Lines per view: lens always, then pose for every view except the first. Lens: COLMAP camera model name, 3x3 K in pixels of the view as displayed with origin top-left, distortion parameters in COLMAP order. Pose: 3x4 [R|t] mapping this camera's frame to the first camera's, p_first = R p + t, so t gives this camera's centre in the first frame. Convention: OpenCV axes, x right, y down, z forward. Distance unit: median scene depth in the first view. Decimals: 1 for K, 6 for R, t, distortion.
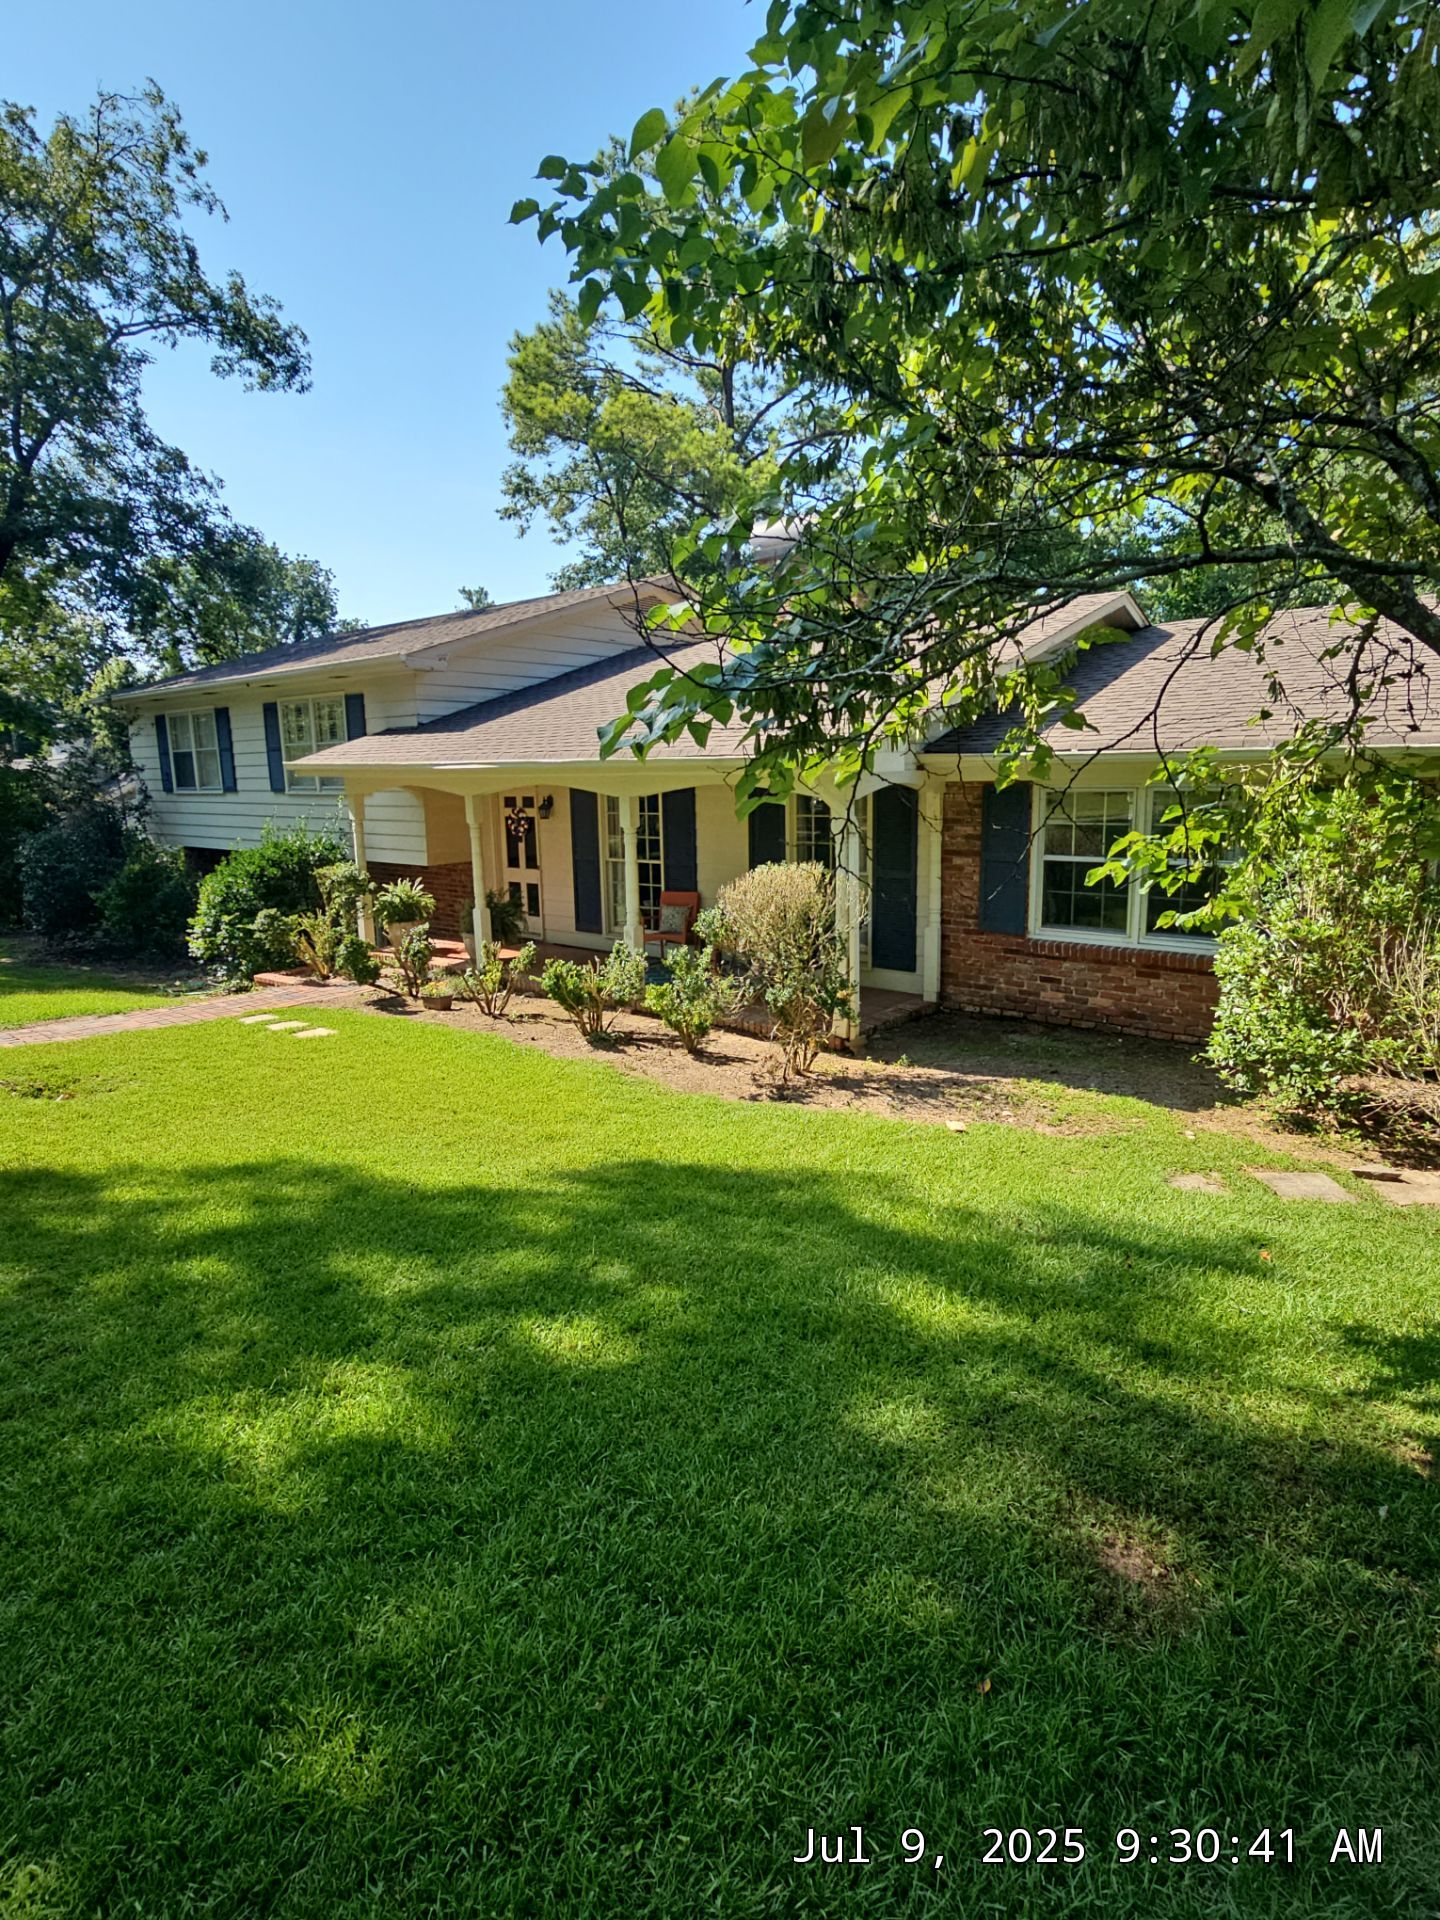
lens RADIAL K [[1013.1, 0, 731.5], [0, 1013.1, 951.5], [0, 0, 1]] dist [-0.001552, 0.001778]
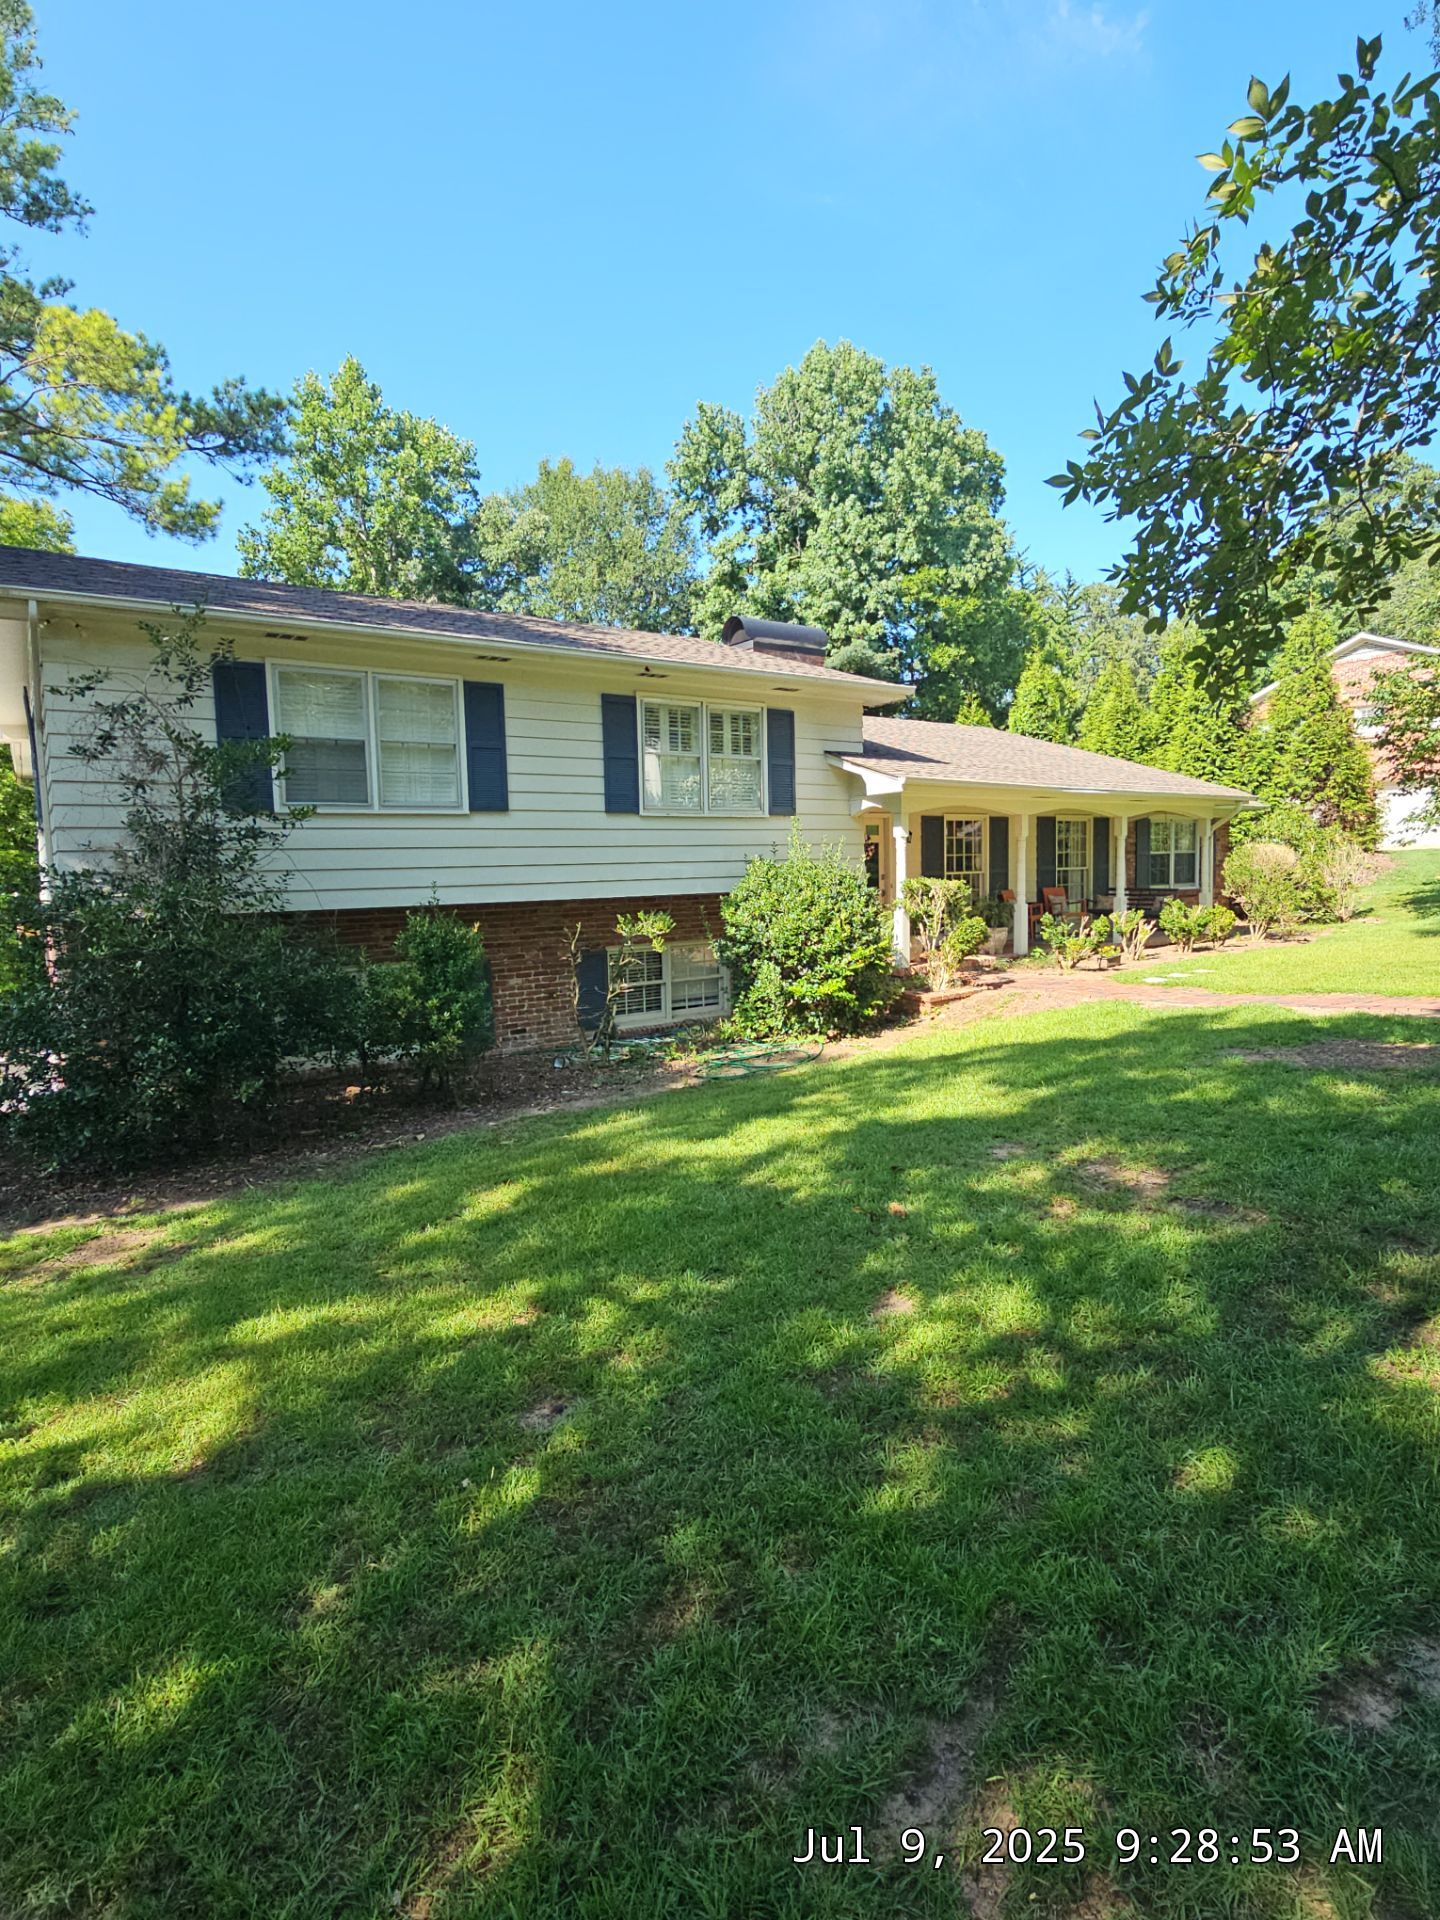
lens RADIAL K [[1013.1, 0, 731.5], [0, 1013.1, 951.5], [0, 0, 1]] dist [-0.001552, 0.001778]
pose [[0.273720, -0.081601, 0.958342, -2.511664], [0.181350, 0.982901, 0.031895, -0.145039], [-0.944558, 0.165065, 0.283838, 1.592283]]
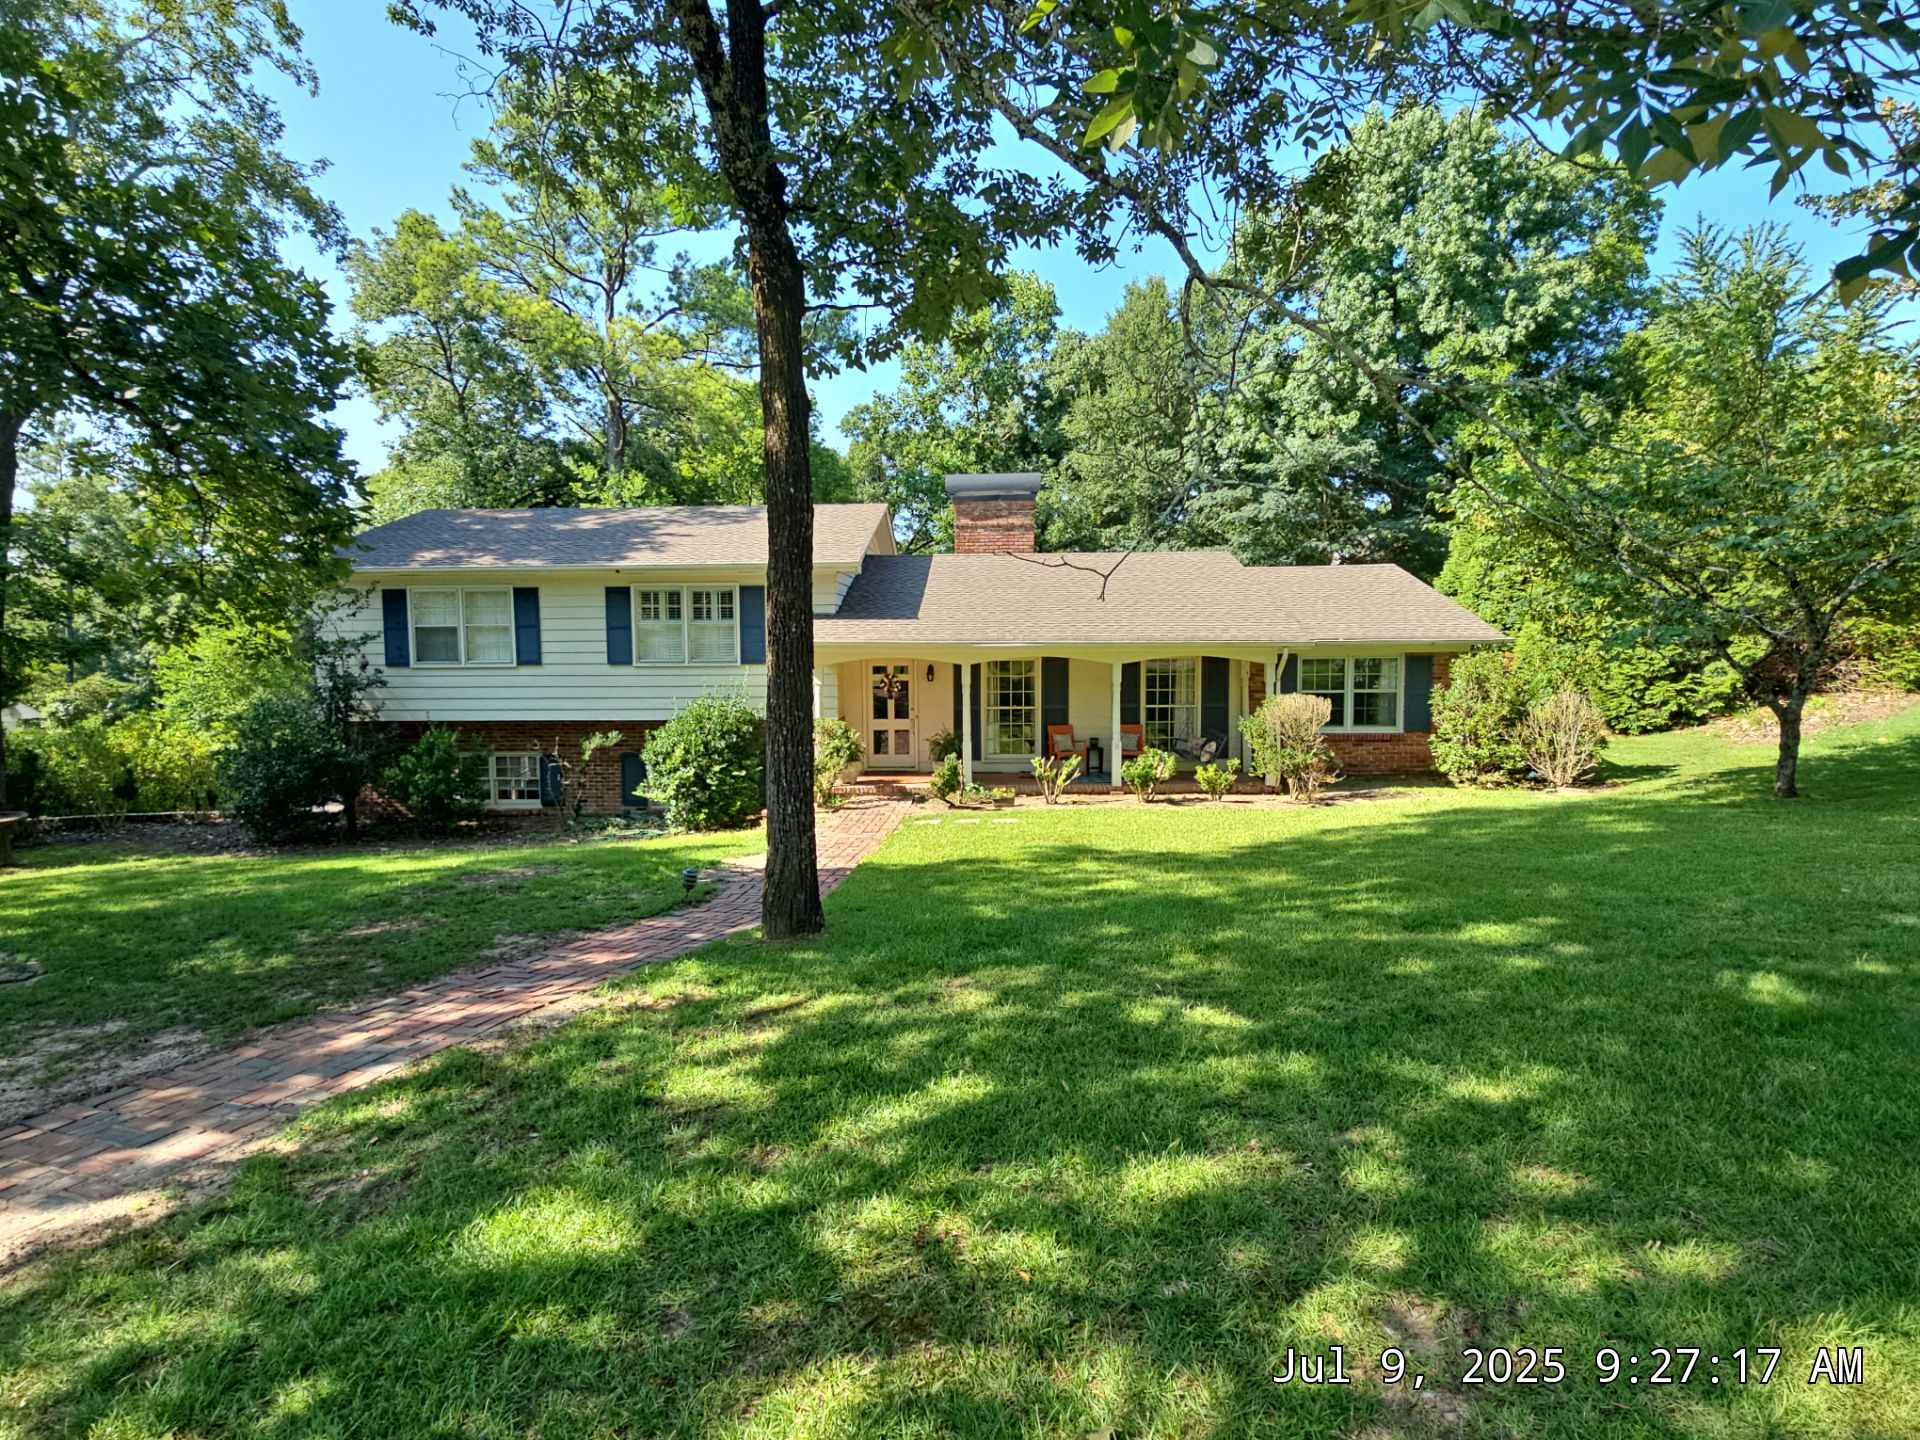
lens RADIAL K [[1018.2, 0, 948.6], [0, 1018.2, 712.7], [0, 0, 1]] dist [-0.001591, 0.001546]
pose [[0.806149, -0.034895, 0.590683, -1.793415], [0.100541, 0.991822, -0.078622, 0.043962], [-0.583108, 0.122769, 0.803064, -0.238309]]
